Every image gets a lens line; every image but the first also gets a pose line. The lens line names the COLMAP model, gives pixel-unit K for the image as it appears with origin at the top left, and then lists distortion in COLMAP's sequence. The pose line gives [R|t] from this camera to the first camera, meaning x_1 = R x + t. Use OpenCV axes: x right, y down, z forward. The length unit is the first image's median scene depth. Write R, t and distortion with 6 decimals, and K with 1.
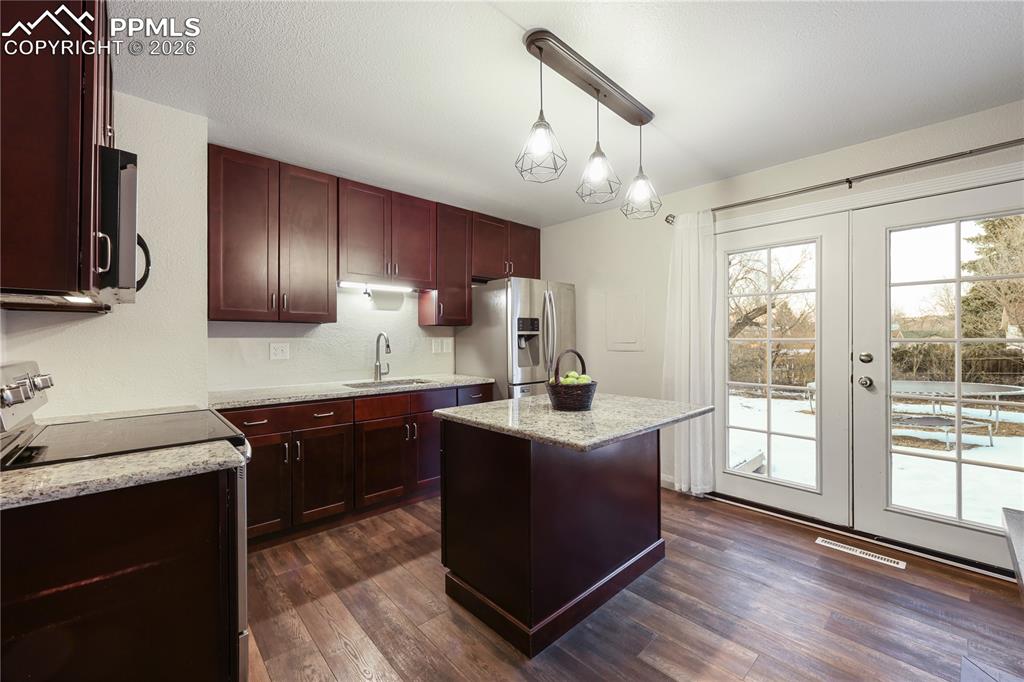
lens RADIAL K [[426.0, 0, 557.1], [0, 426.0, 340.0], [0, 0, 1]] dist [0.001137, 0.000229]
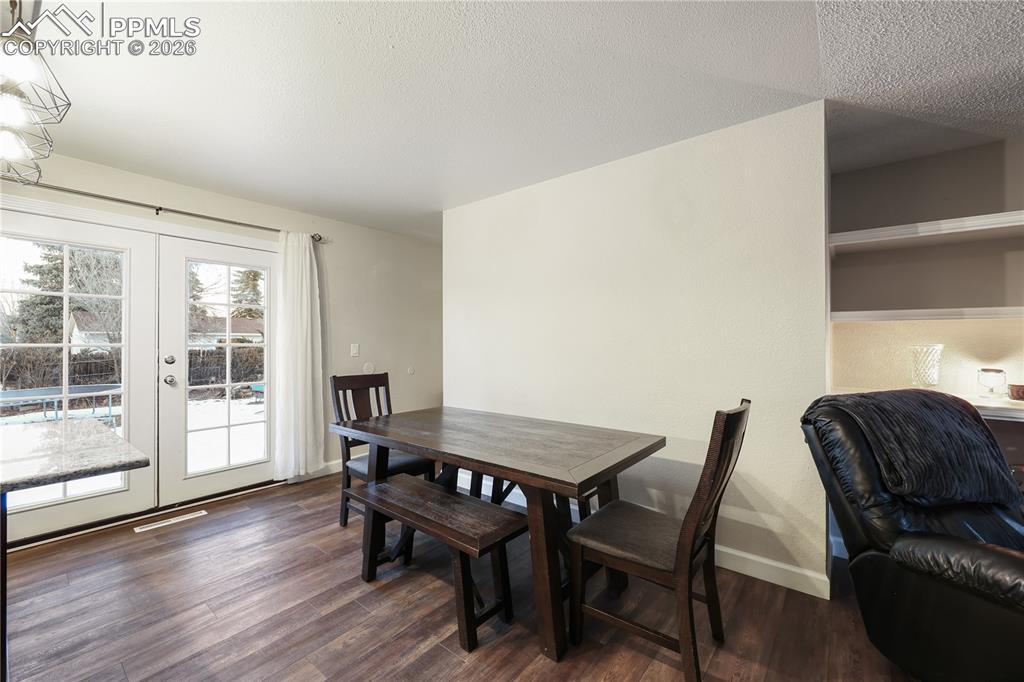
lens RADIAL K [[414.4, 0, 511.4], [0, 414.4, 342.3], [0, 0, 1]] dist [0.000420, 0.000144]
pose [[-0.141655, 0.002154, 0.989914, -0.572088], [0.003970, 0.999991, -0.001608, -0.002171], [-0.989908, 0.003702, -0.141662, 0.205949]]
